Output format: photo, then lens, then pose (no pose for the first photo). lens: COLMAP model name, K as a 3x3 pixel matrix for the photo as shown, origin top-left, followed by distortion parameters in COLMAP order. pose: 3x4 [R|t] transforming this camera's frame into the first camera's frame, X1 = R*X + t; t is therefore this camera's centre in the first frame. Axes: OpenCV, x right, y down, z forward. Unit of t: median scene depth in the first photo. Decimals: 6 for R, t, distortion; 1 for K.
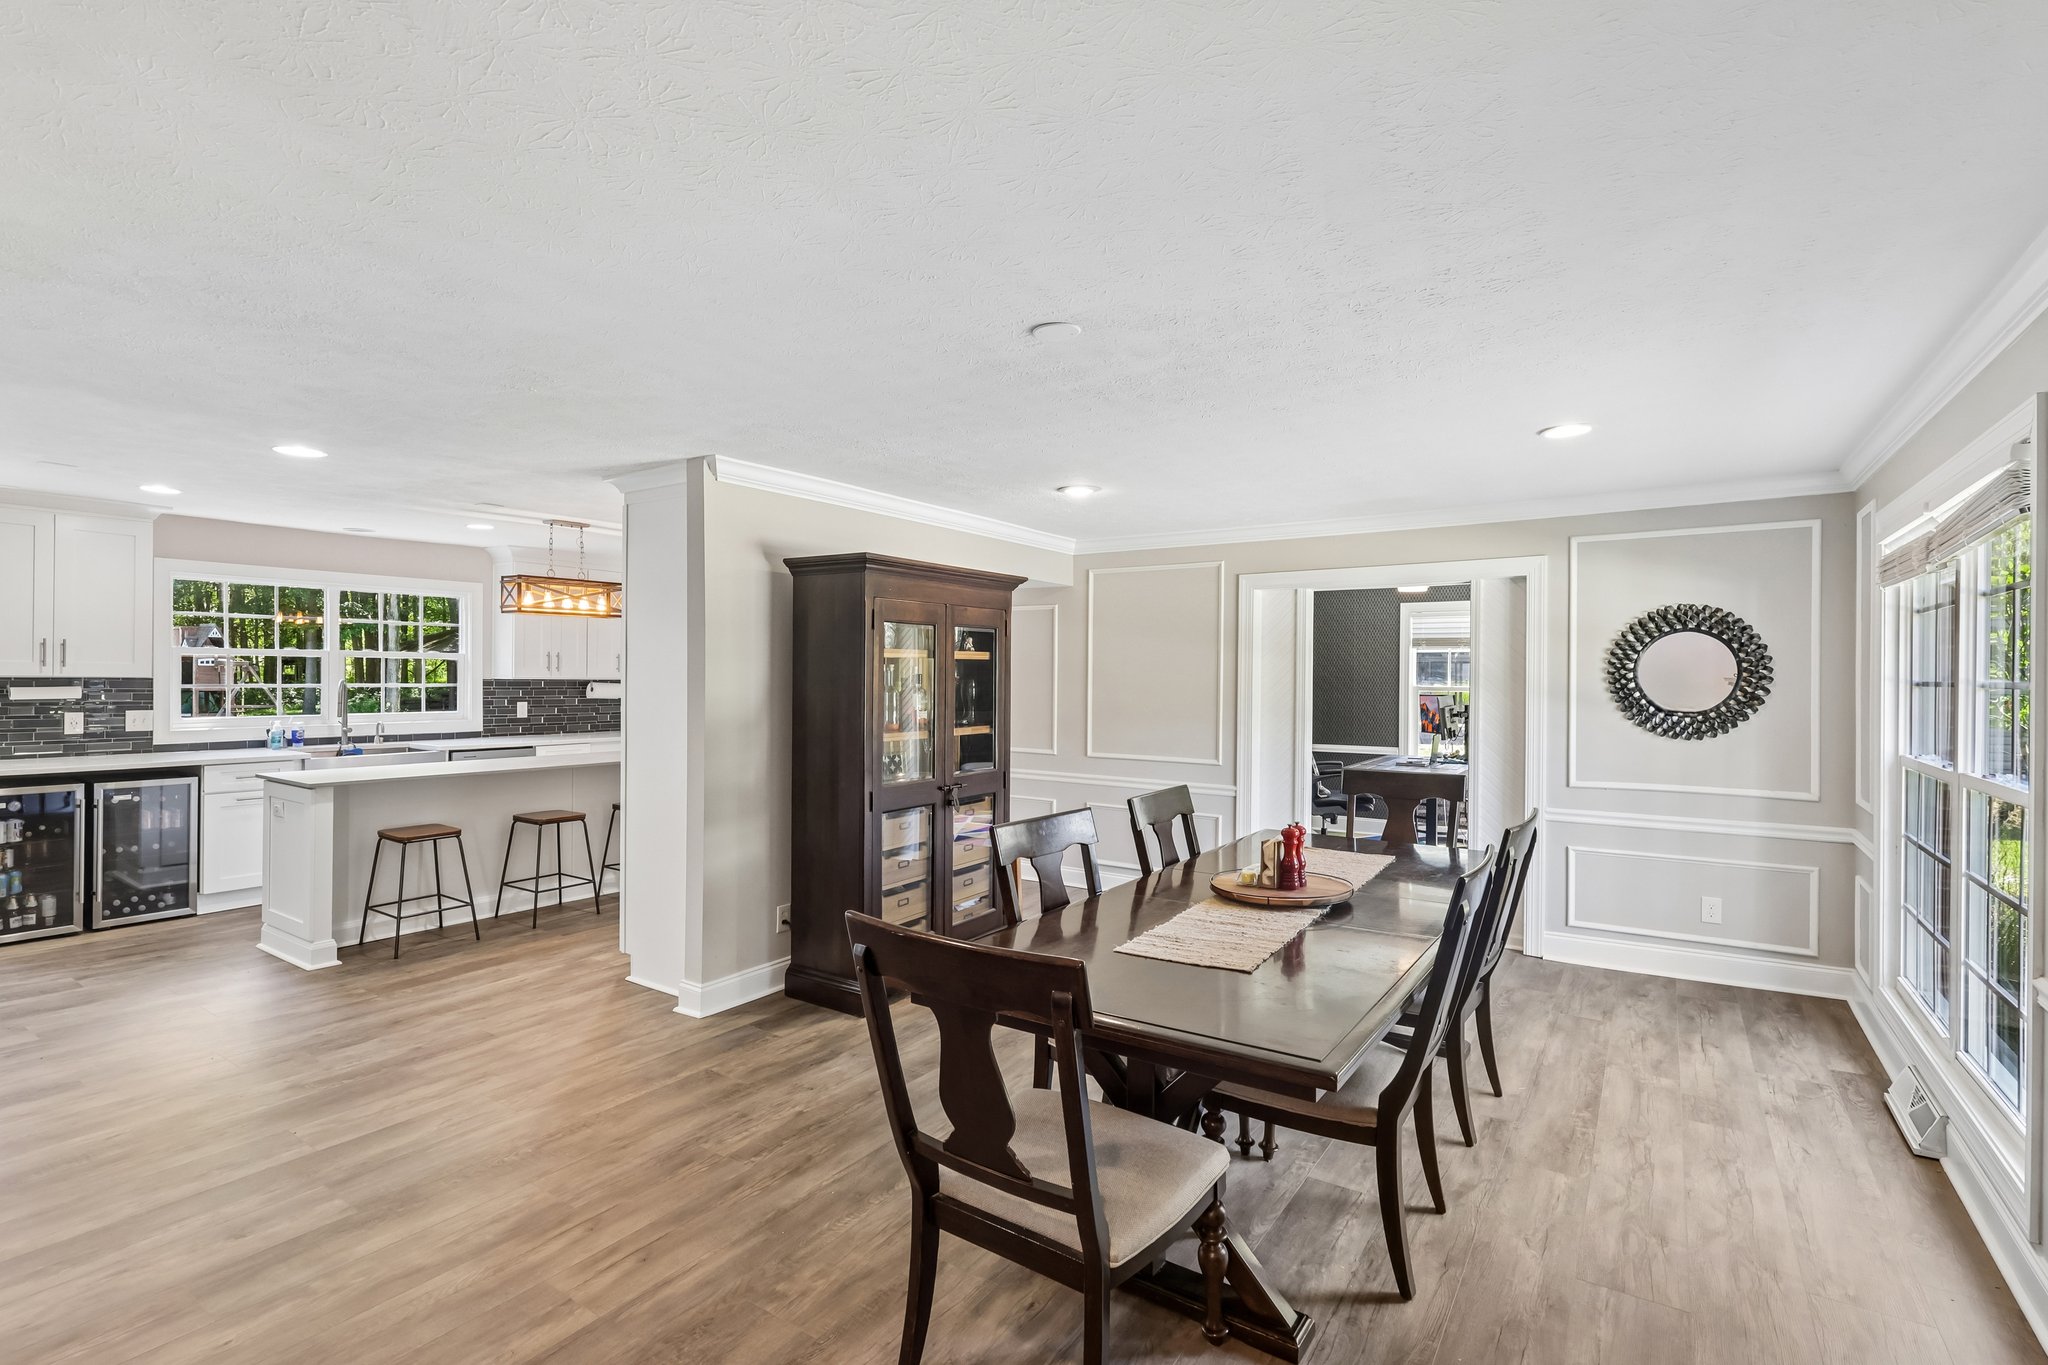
lens RADIAL K [[952.8, 0, 1022.7], [0, 952.8, 677.9], [0, 0, 1]] dist [0.000078, -0.000019]
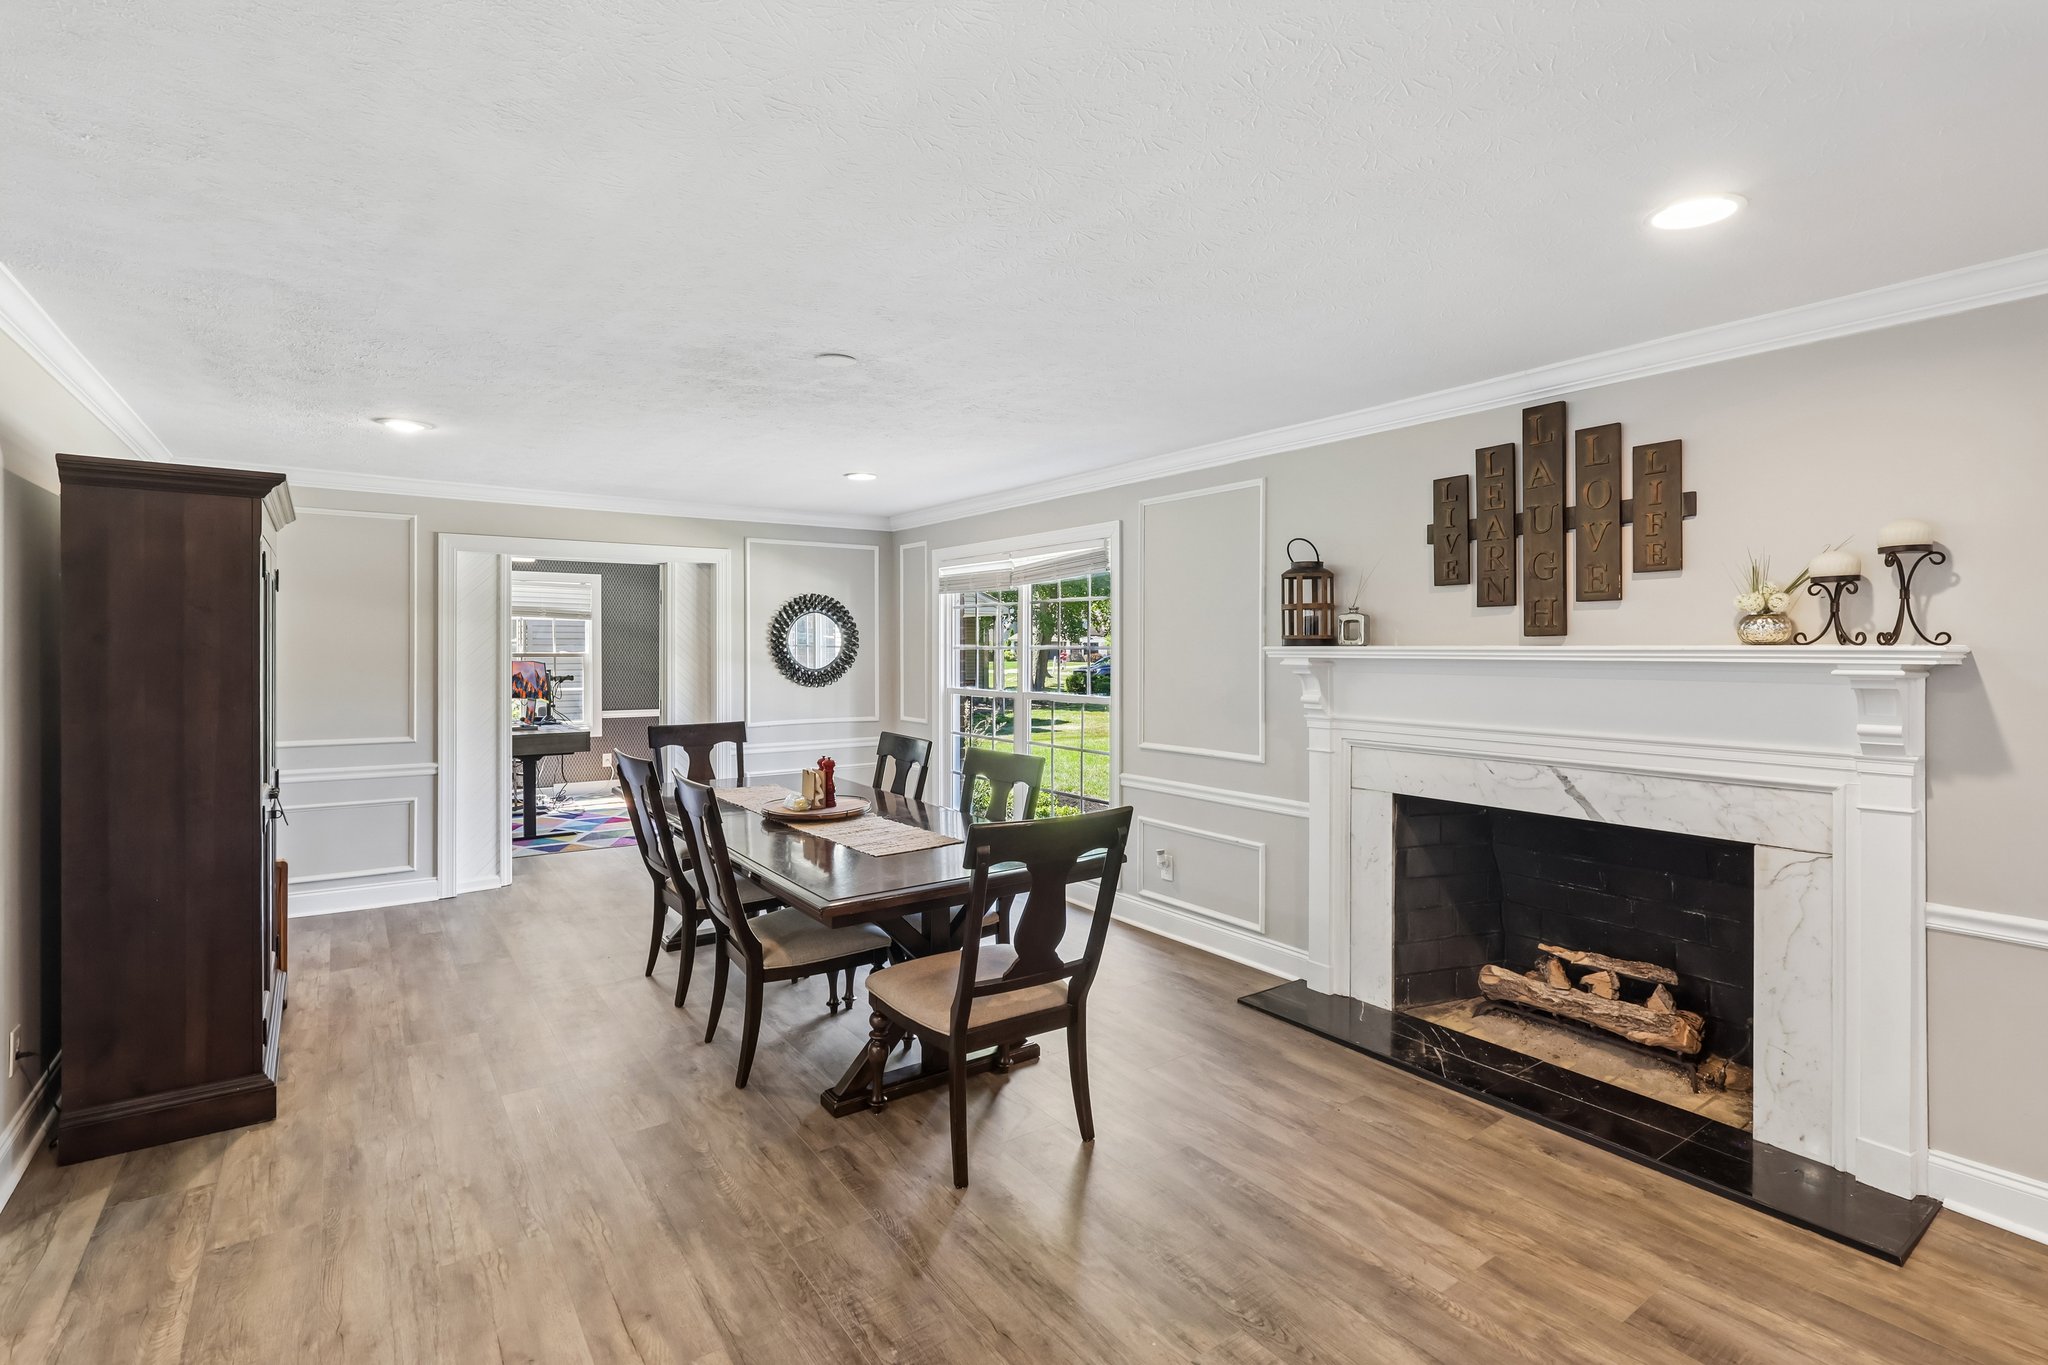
lens RADIAL K [[950.8, 0, 1024.0], [0, 950.8, 659.3], [0, 0, 1]] dist [-0.002265, -0.000566]
pose [[0.349176, -0.014742, 0.936941, -0.673387], [0.002801, 0.999888, 0.014689, 0.002236], [-0.937053, -0.002504, 0.349178, 0.239030]]
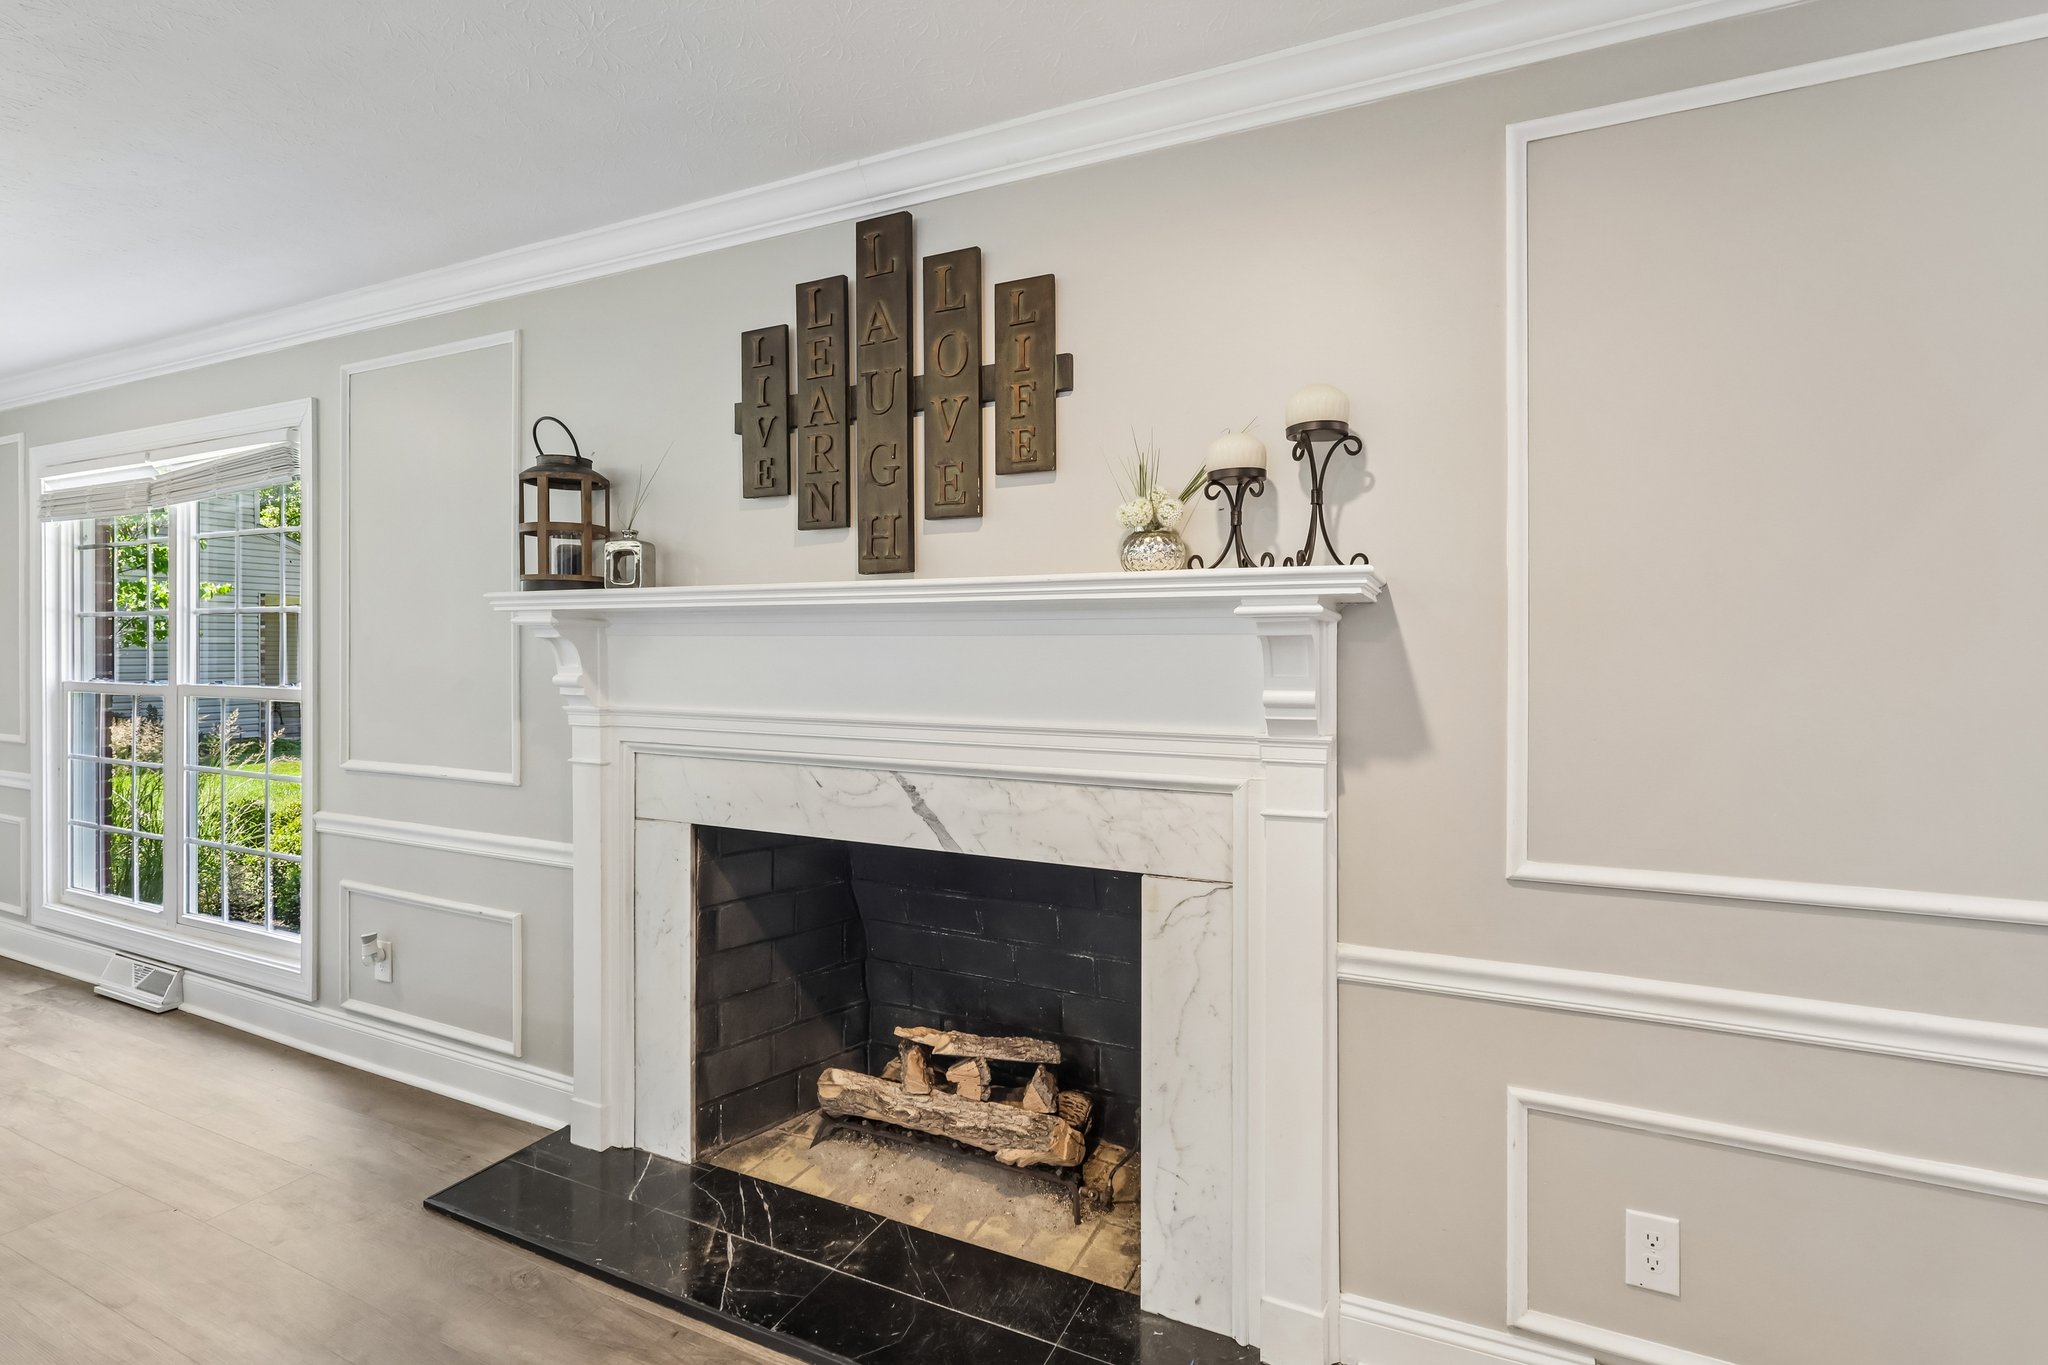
lens RADIAL K [[948.3, 0, 1020.5], [0, 948.3, 657.2], [0, 0, 1]] dist [-0.014041, -0.000143]
pose [[-0.155411, -0.007863, 0.987819, -0.271975], [-0.004629, 0.999963, 0.007231, 0.040380], [-0.987839, -0.003449, -0.155442, 0.106698]]
